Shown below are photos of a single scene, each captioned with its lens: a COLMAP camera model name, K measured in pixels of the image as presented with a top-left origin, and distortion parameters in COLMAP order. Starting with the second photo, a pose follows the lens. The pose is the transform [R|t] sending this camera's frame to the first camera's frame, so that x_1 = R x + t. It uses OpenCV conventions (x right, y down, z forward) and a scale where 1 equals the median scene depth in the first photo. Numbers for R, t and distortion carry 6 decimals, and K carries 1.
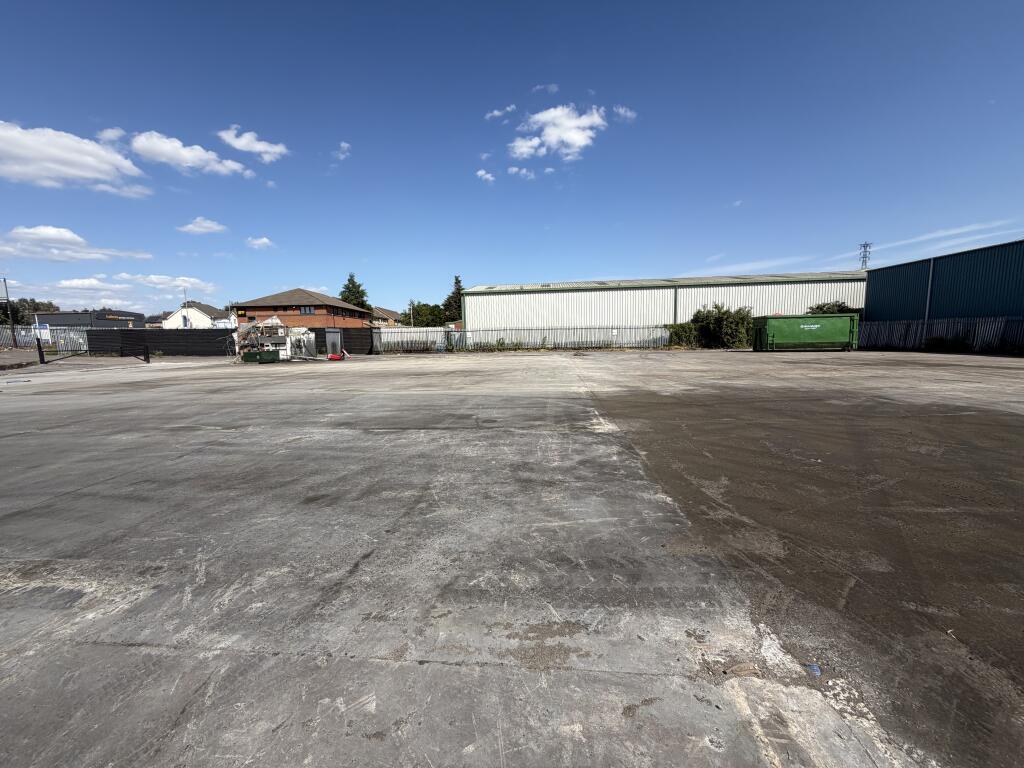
lens RADIAL K [[411.1, 0, 514.5], [0, 411.1, 381.3], [0, 0, 1]] dist [0.000155, 0.000120]
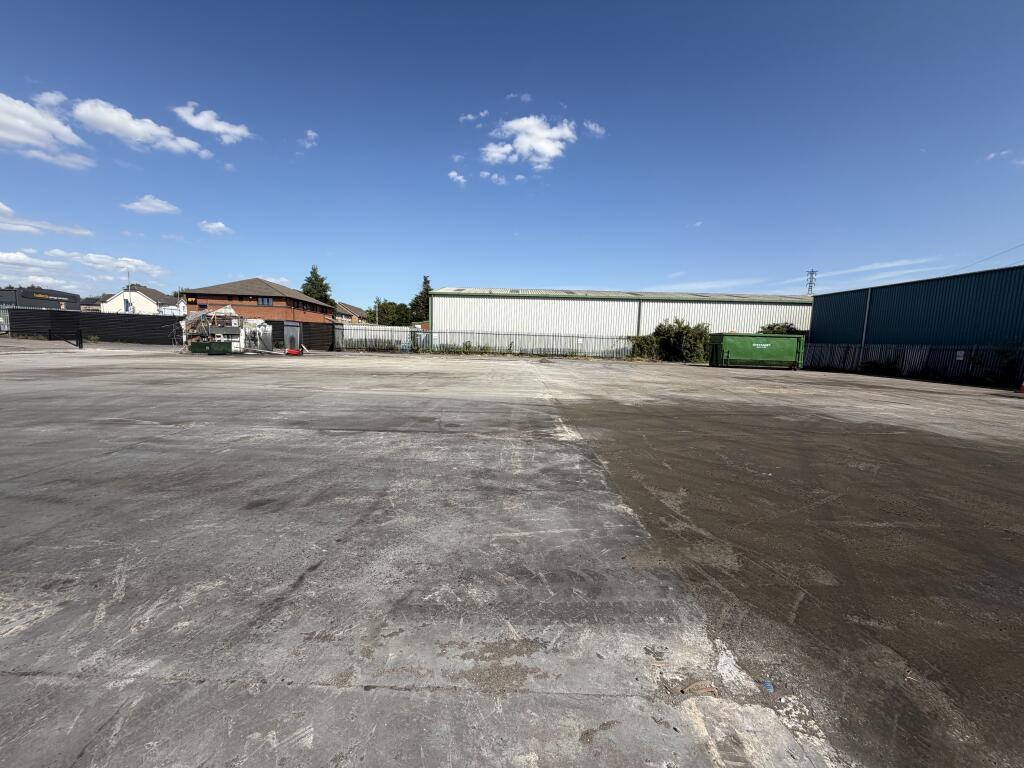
lens RADIAL K [[407.2, 0, 514.9], [0, 407.2, 386.4], [0, 0, 1]] dist [-0.000275, 0.000137]
pose [[0.995347, 0.041542, 0.086941, -0.001269], [-0.041761, 0.999127, 0.000702, -0.002281], [-0.086836, -0.004330, 0.996213, 0.018928]]
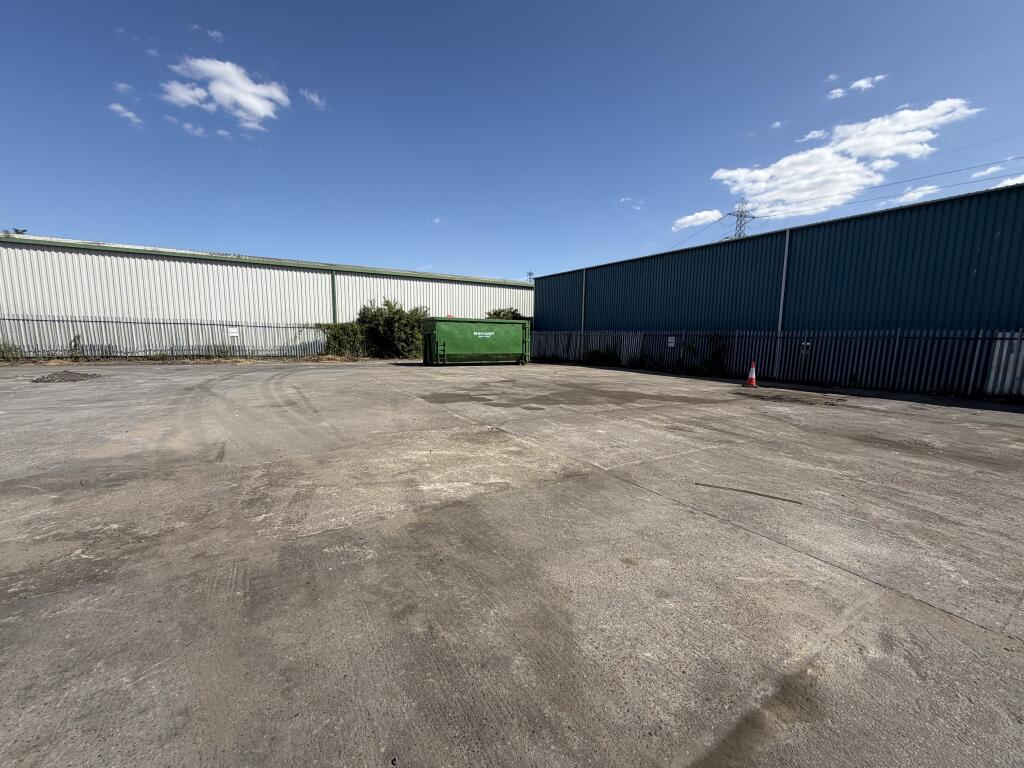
lens RADIAL K [[407.2, 0, 514.9], [0, 407.2, 386.4], [0, 0, 1]] dist [-0.000275, 0.000137]
pose [[0.776255, -0.045003, 0.628811, 0.447070], [0.040421, 0.998949, 0.021594, -0.080655], [-0.629122, 0.008655, 0.777258, 0.615358]]
